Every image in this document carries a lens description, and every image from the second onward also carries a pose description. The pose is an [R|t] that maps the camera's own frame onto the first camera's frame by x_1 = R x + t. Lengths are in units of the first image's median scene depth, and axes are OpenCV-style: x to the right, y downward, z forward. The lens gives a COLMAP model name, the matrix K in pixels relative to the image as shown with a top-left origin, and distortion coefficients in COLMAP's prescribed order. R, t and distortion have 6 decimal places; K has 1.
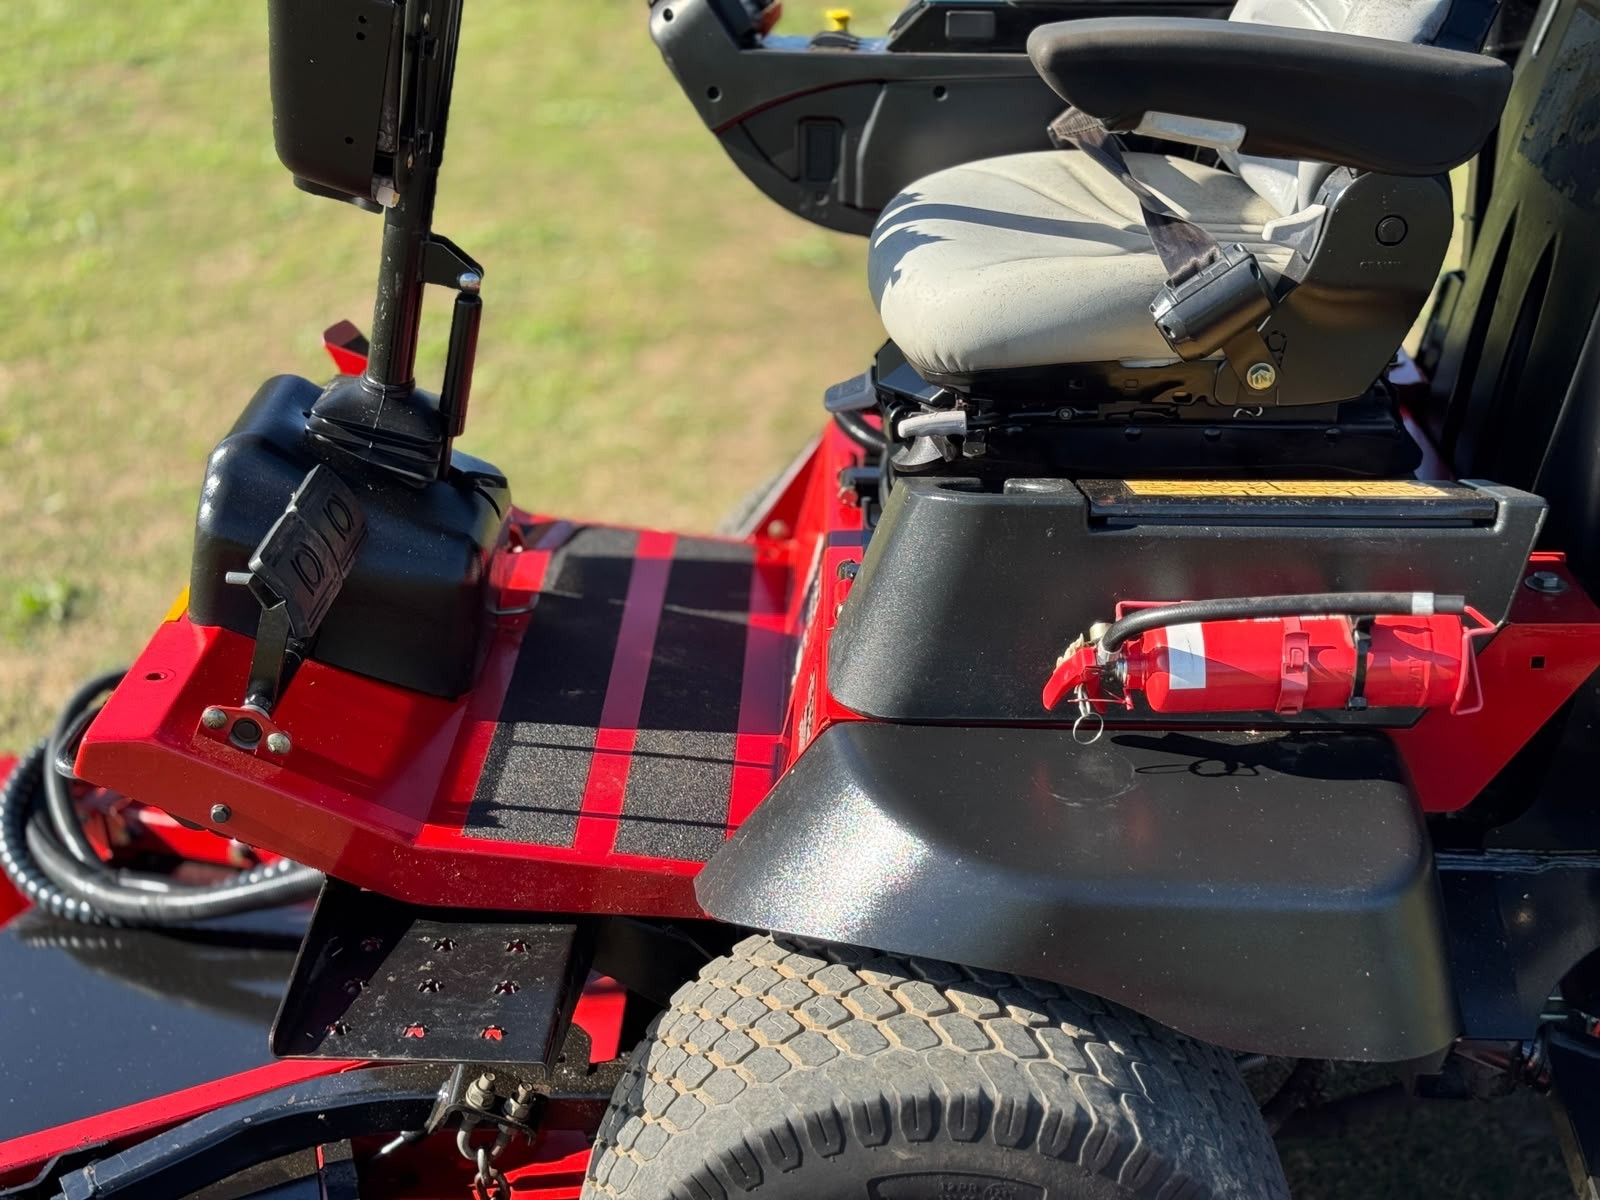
lens RADIAL K [[2239.3, 0, 794.4], [0, 2239.3, 611.5], [0, 0, 1]] dist [0.185882, -0.382681]
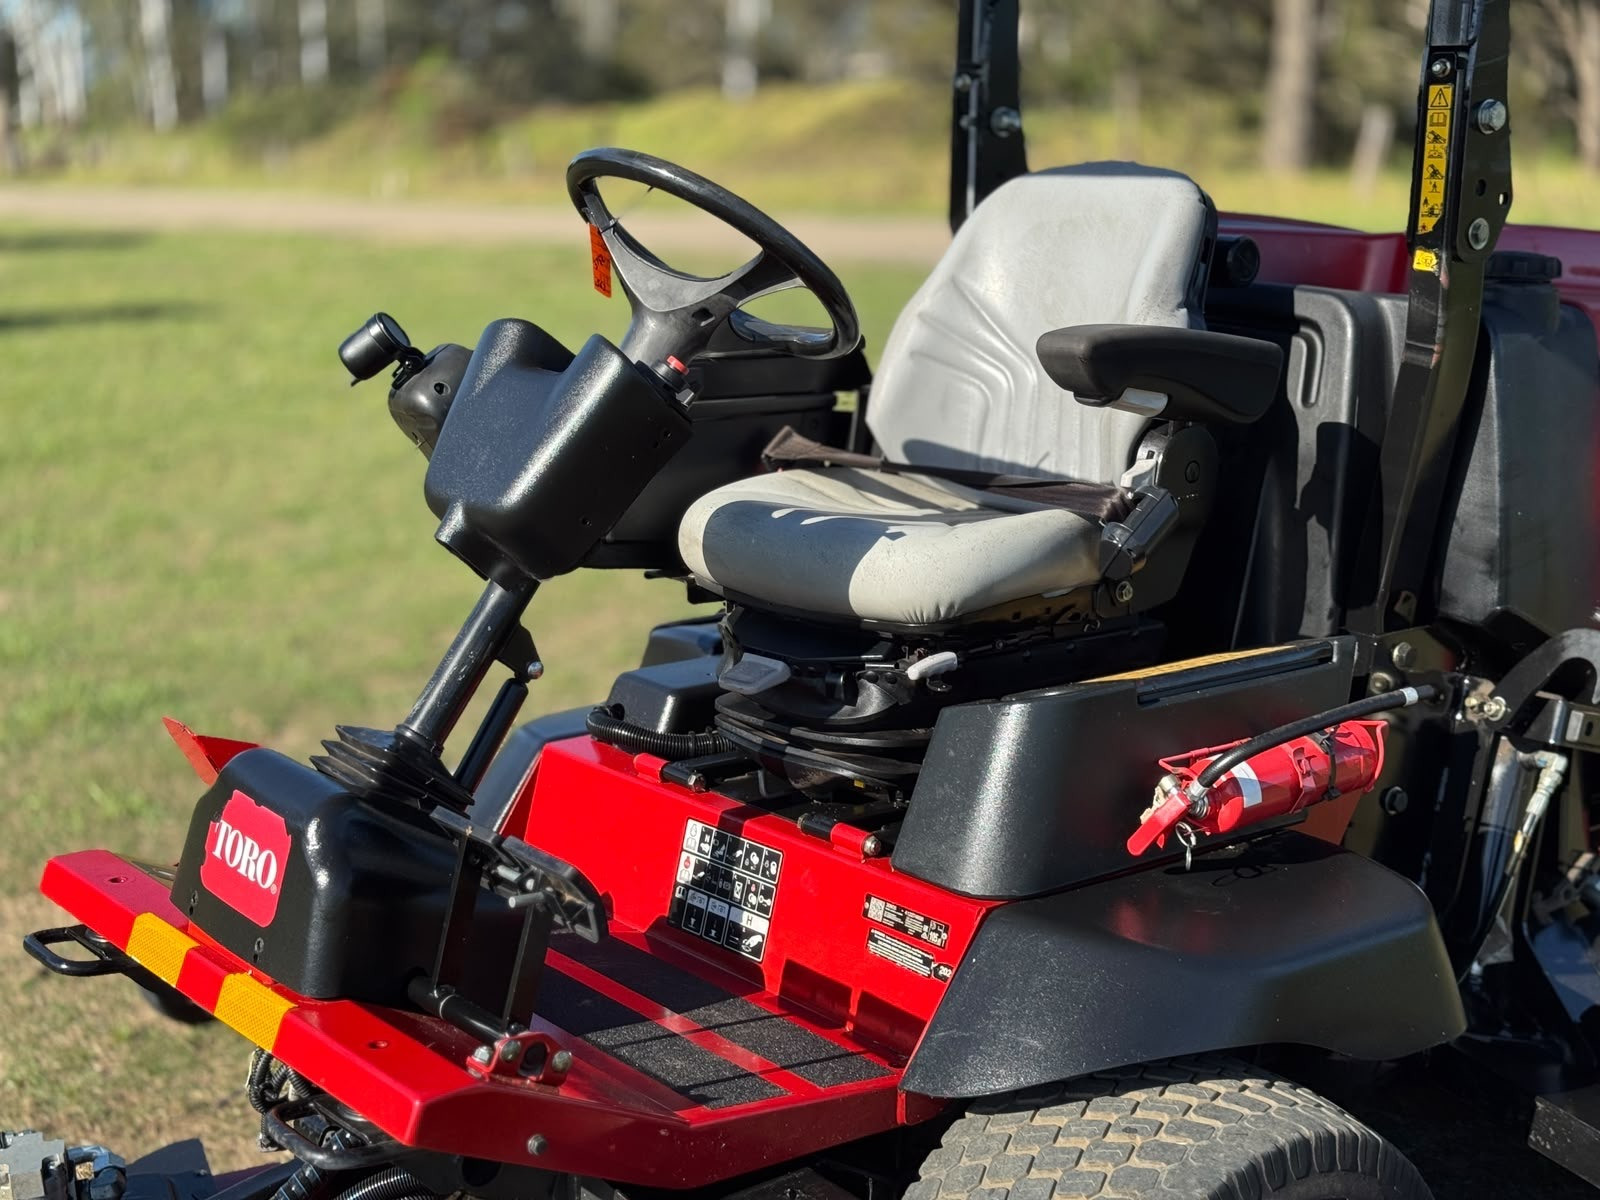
lens RADIAL K [[2239.3, 0, 794.4], [0, 2239.3, 611.5], [0, 0, 1]] dist [0.185882, -0.382681]
pose [[0.752302, -0.125115, 0.646829, -0.787062], [0.255068, 0.960547, -0.110863, 0.003289], [-0.607439, 0.248388, 0.754534, 0.133892]]
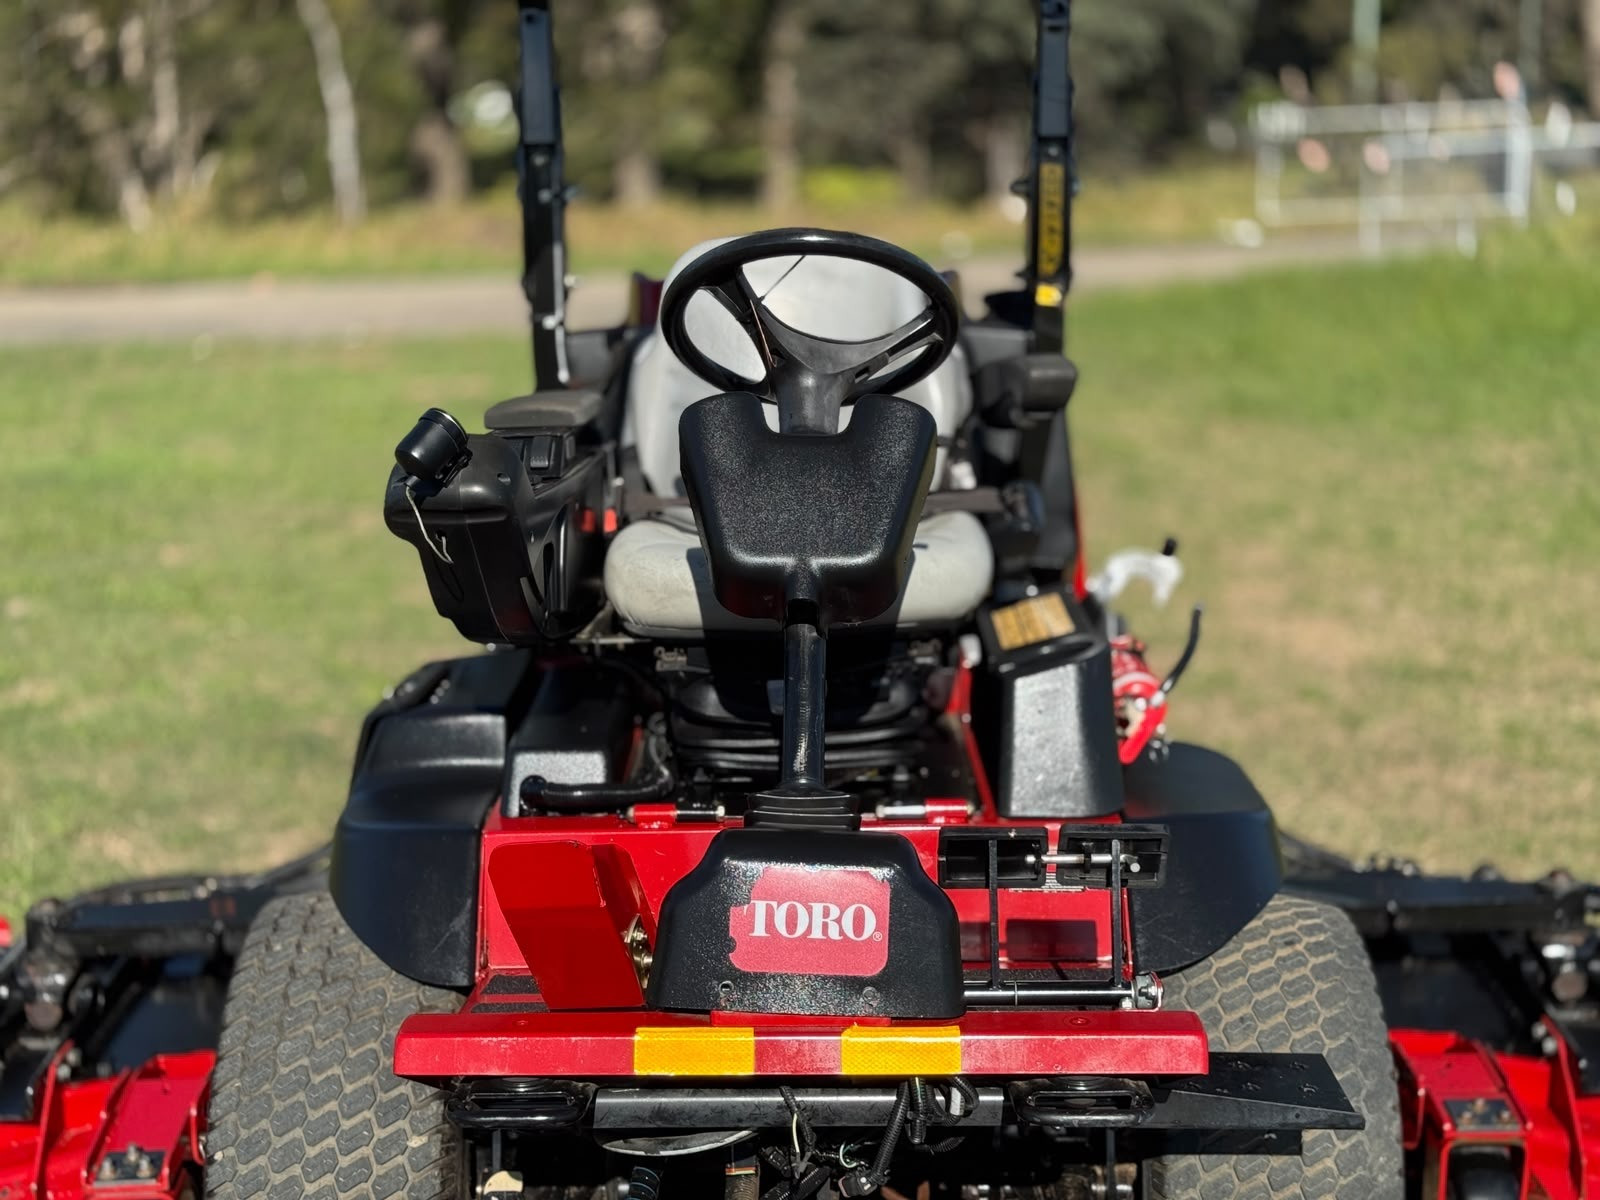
lens RADIAL K [[2239.3, 0, 794.4], [0, 2239.3, 611.5], [0, 0, 1]] dist [0.185882, -0.382681]
pose [[-0.044147, -0.178768, 0.982900, -1.372015], [0.412675, 0.892734, 0.180904, -0.419984], [-0.909808, 0.413604, 0.034362, 1.062225]]
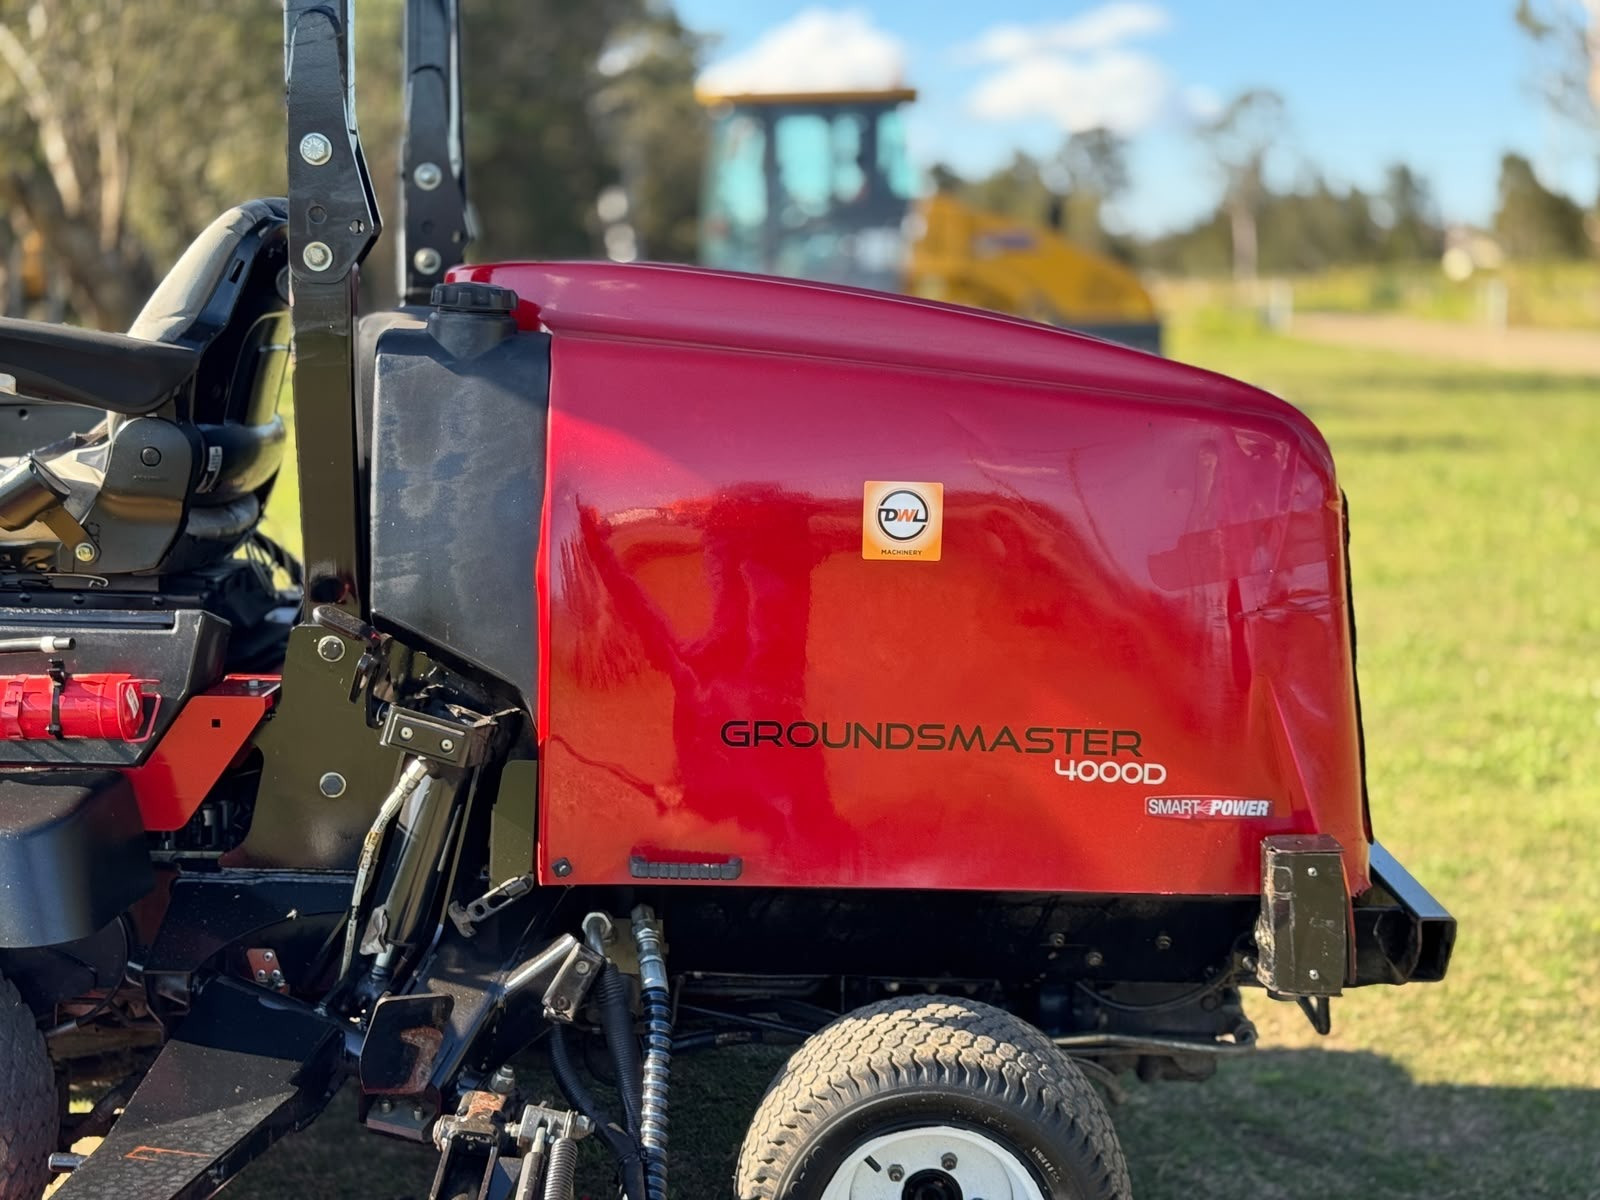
lens RADIAL K [[2239.3, 0, 794.4], [0, 2239.3, 611.5], [0, 0, 1]] dist [0.185882, -0.382681]
pose [[0.999752, 0.022095, 0.002619, 0.690012], [-0.020625, 0.964438, -0.263502, 0.334055], [-0.008348, 0.263383, 0.964655, -0.487176]]
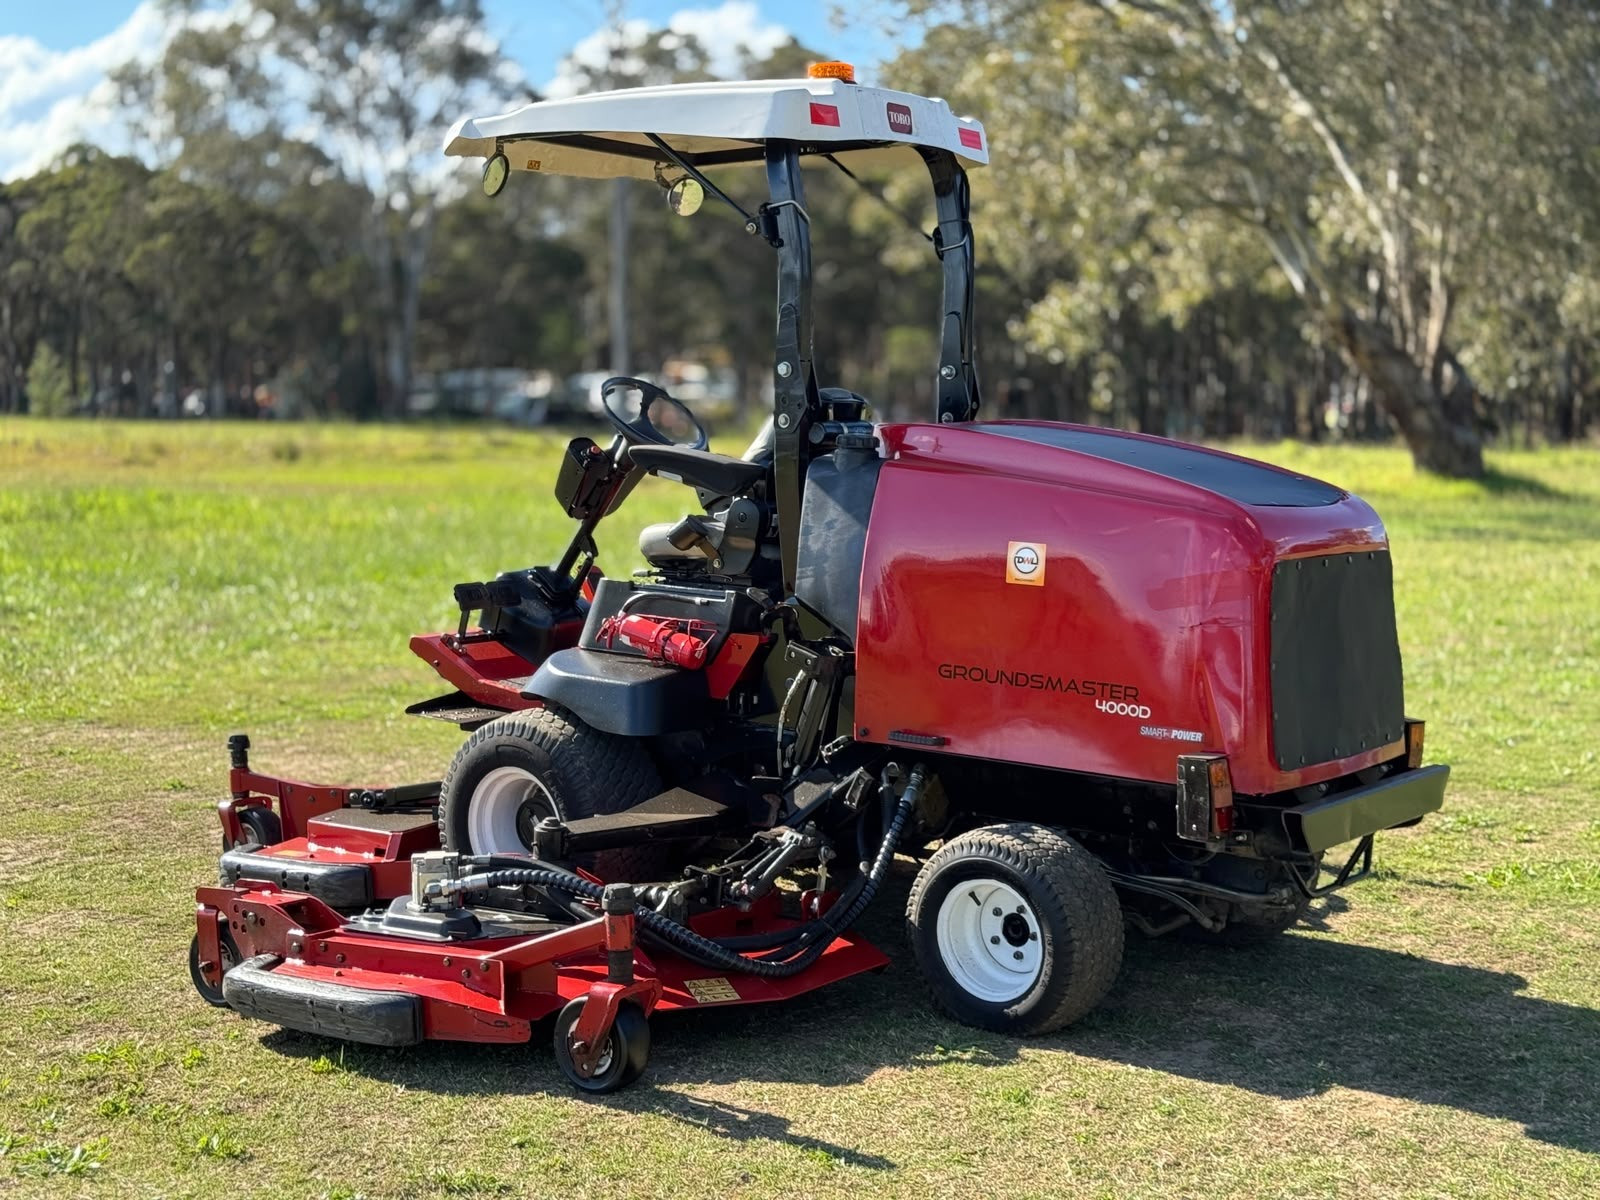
lens RADIAL K [[2220.4, 0, 801.1], [0, 2220.4, 624.0], [0, 0, 1]] dist [0.165990, -0.353478]
pose [[0.810575, 0.088527, -0.578905, 2.095610], [-0.258348, 0.941177, -0.217811, 0.616290], [0.525570, 0.326111, 0.785766, -1.328657]]
